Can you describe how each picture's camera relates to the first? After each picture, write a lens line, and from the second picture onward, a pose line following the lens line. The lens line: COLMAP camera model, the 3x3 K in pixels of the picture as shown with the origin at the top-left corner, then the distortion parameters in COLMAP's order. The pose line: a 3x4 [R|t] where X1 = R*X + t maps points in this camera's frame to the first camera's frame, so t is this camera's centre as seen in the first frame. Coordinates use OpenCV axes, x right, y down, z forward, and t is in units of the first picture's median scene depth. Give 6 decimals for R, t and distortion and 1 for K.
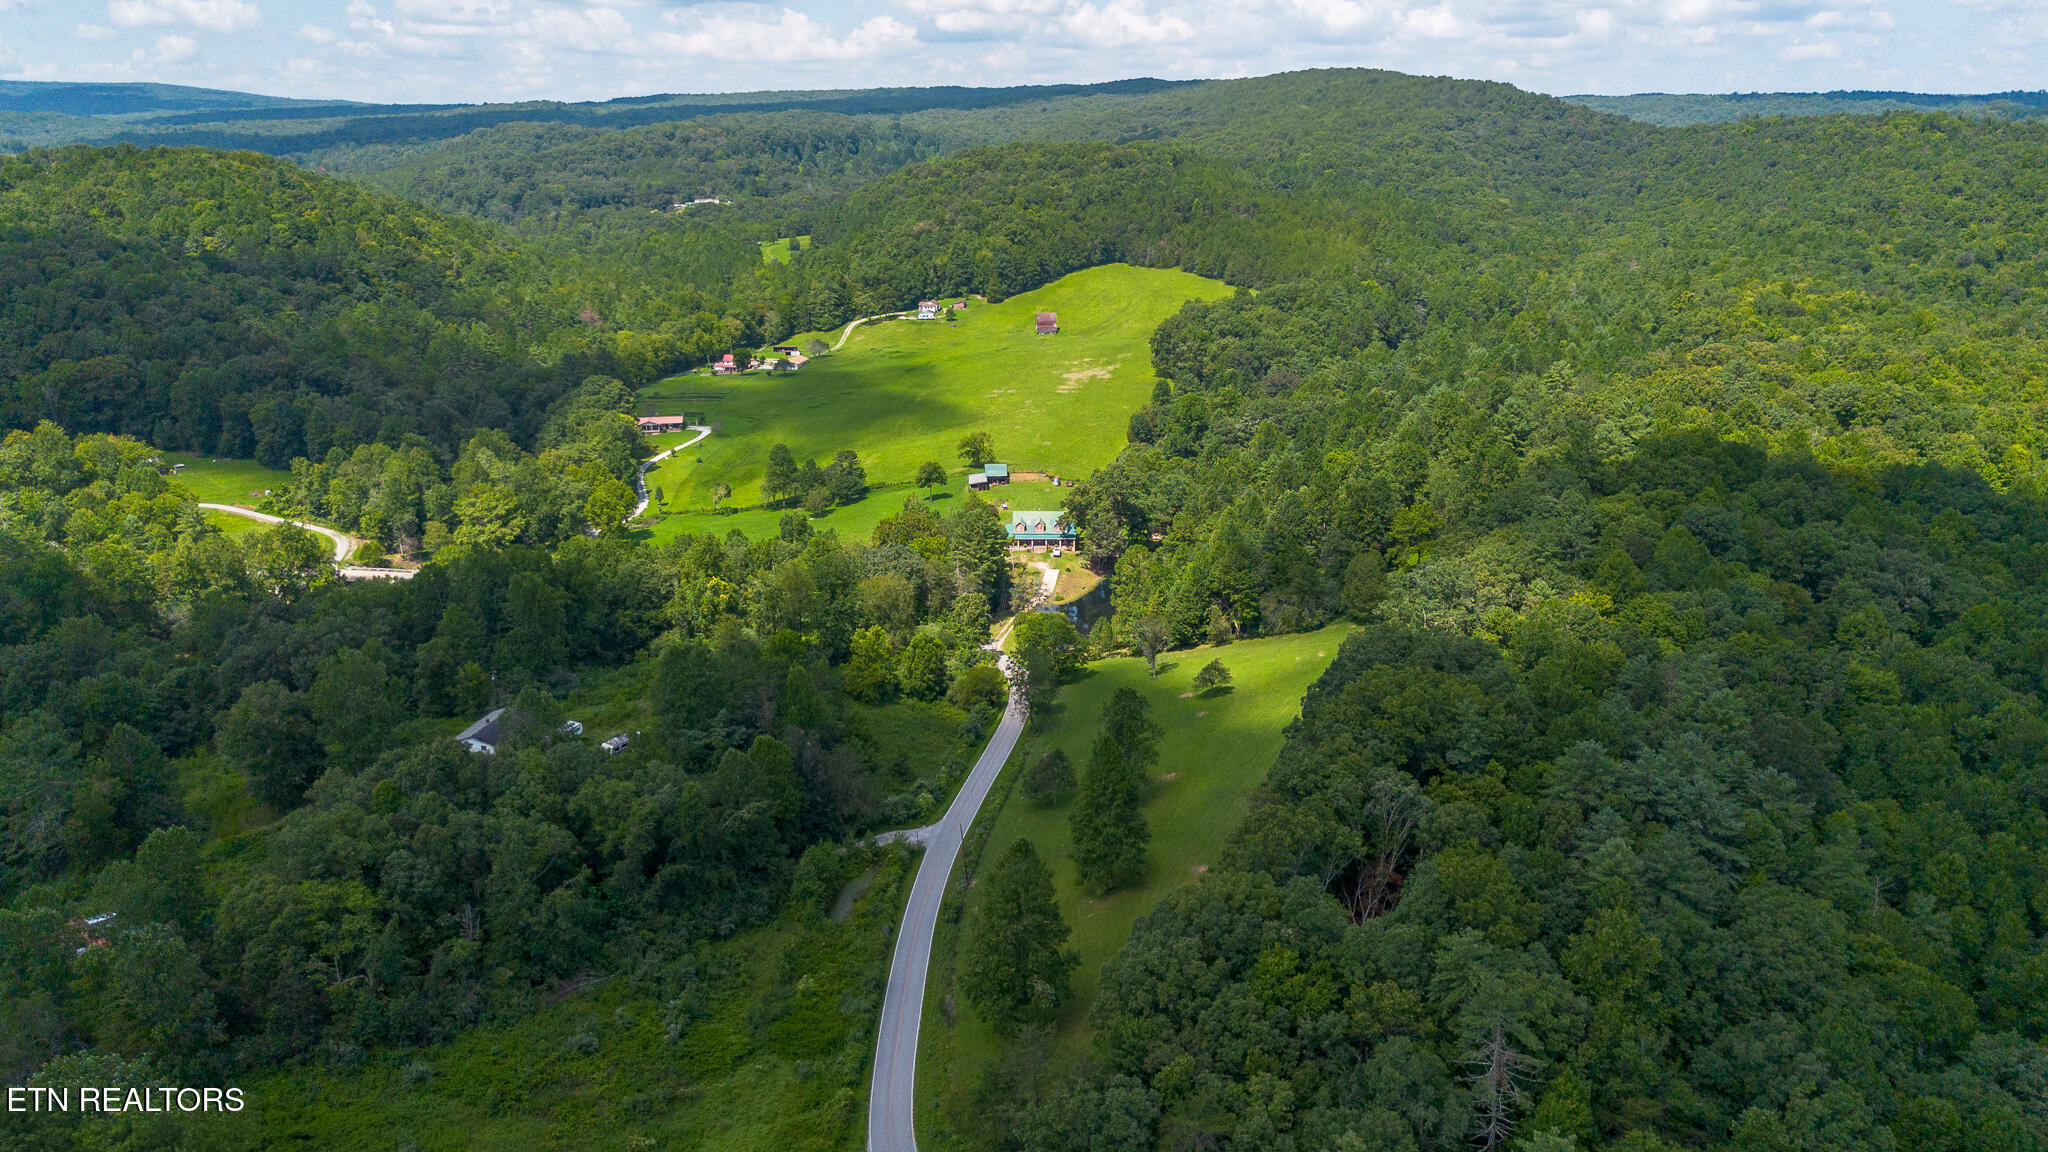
lens RADIAL K [[1464.3, 0, 1024.0], [0, 1464.3, 576.0], [0, 0, 1]] dist [0.048812, -0.053510]
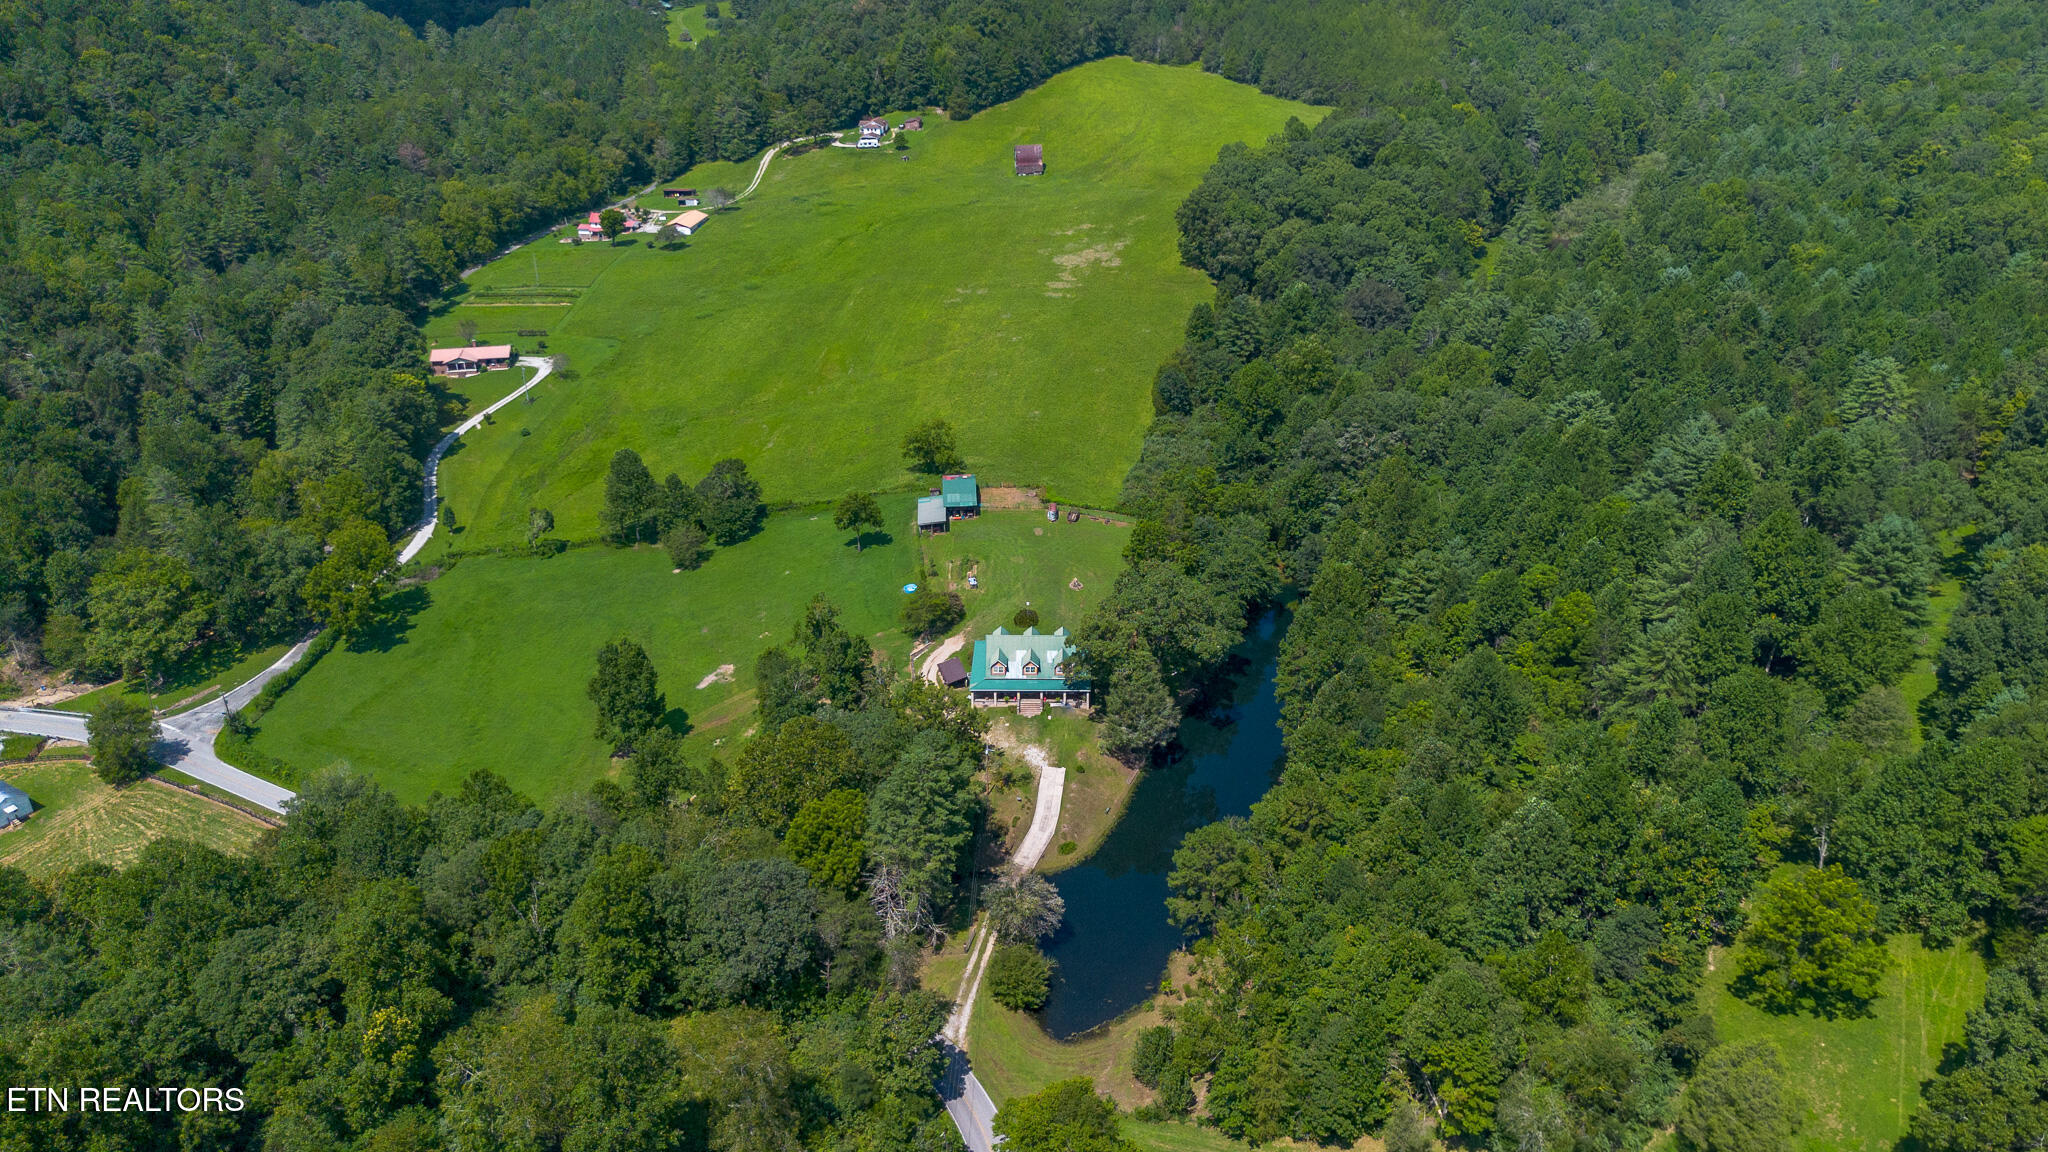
lens RADIAL K [[1464.3, 0, 1024.0], [0, 1464.3, 576.0], [0, 0, 1]] dist [0.048812, -0.053510]
pose [[0.999833, -0.007139, 0.016797, -0.001257], [0.004043, 0.984088, 0.177635, -0.117965], [-0.017798, -0.177538, 0.983953, 0.274364]]
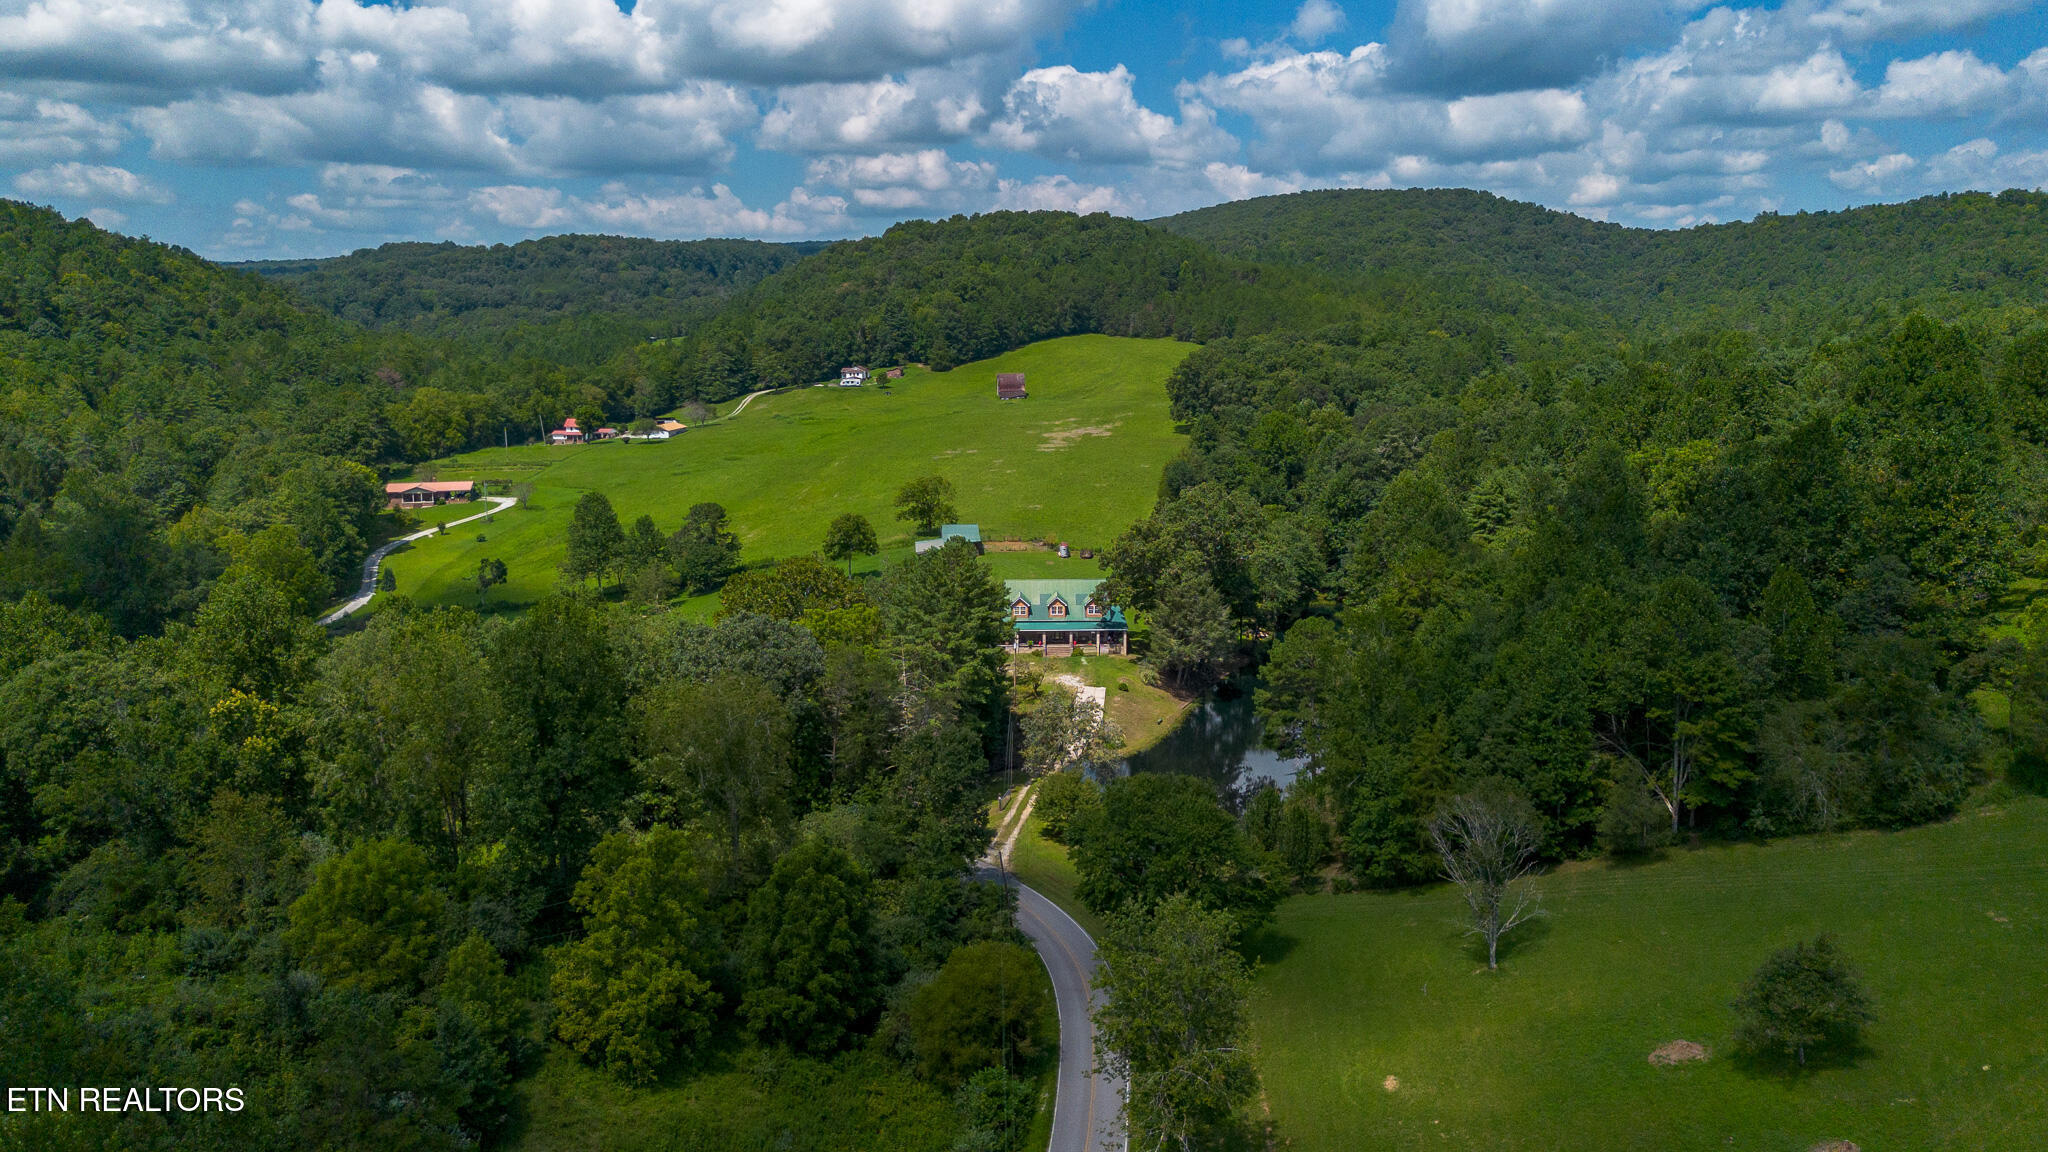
lens RADIAL K [[1472.2, 0, 1024.0], [0, 1472.2, 576.0], [0, 0, 1]] dist [0.070376, -0.086071]
pose [[0.998903, -0.006816, 0.046330, -0.016845], [0.011794, 0.994077, -0.108040, 0.007518], [-0.045320, 0.108468, 0.993066, 0.318677]]
